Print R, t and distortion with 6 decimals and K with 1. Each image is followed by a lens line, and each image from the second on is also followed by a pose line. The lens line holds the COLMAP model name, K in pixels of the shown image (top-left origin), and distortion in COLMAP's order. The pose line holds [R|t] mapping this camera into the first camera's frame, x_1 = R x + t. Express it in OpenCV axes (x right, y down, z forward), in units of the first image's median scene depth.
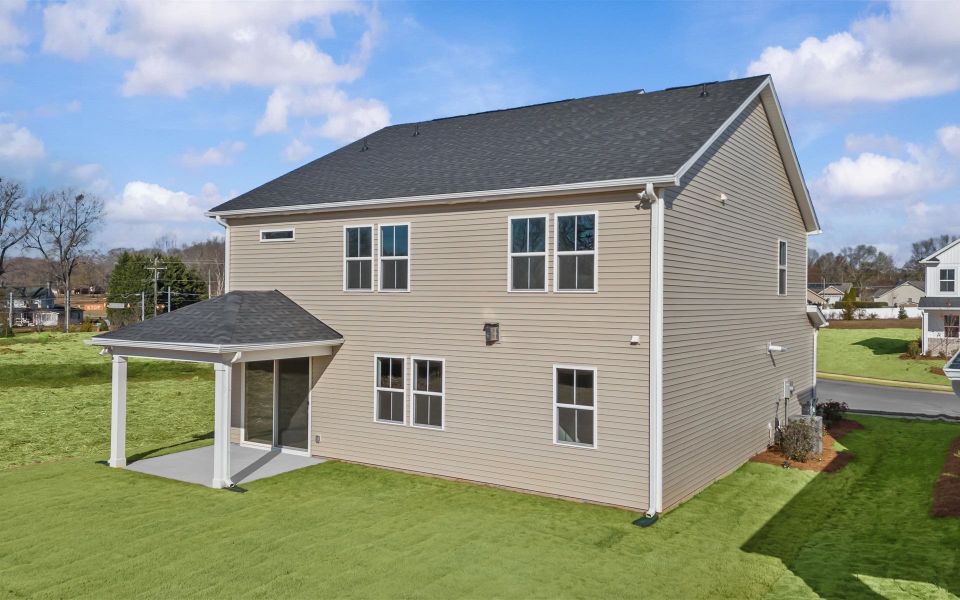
lens RADIAL K [[784.0, 0, 480.0], [0, 784.0, 300.0], [0, 0, 1]] dist [0.198344, -0.000580]
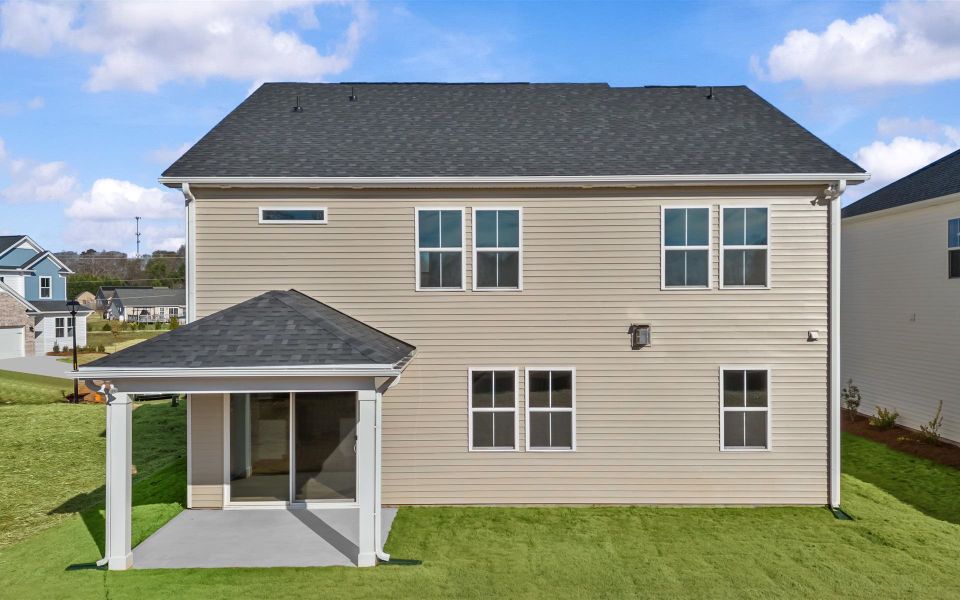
lens RADIAL K [[744.0, 0, 480.0], [0, 744.0, 300.0], [0, 0, 1]] dist [0.177618, -0.257542]
pose [[0.828615, -0.014006, 0.559644, -0.553694], [0.013079, 0.999898, 0.005660, -0.005064], [-0.559666, 0.002630, 0.828714, 0.357212]]
